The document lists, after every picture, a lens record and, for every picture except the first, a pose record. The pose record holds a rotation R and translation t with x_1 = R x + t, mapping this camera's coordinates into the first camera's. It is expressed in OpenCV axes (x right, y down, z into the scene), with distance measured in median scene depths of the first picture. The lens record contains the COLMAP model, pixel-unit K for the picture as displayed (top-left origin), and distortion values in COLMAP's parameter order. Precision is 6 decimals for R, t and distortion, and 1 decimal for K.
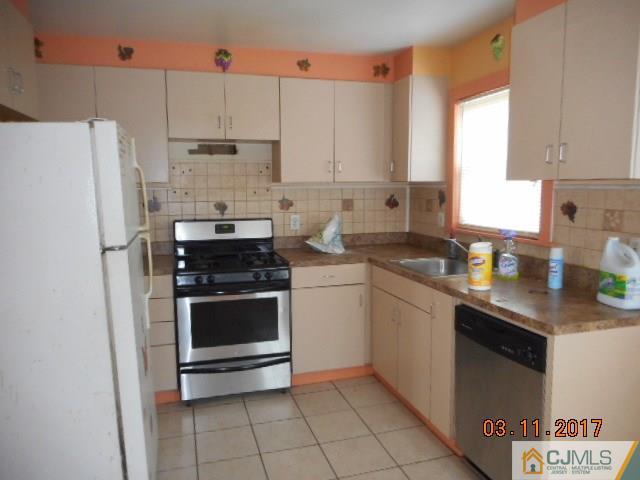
lens RADIAL K [[476.2, 0, 320.3], [0, 476.2, 238.9], [0, 0, 1]] dist [-0.006320, -0.001542]
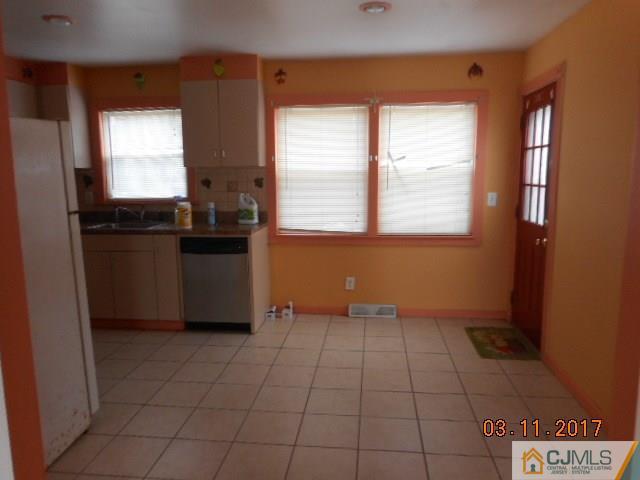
lens RADIAL K [[476.2, 0, 320.7], [0, 476.2, 242.0], [0, 0, 1]] dist [-0.006320, -0.001542]
pose [[0.395599, -0.135131, 0.908428, -1.084543], [0.112591, 0.988791, 0.098055, 0.038554], [-0.911496, 0.063490, 0.406380, -0.174978]]
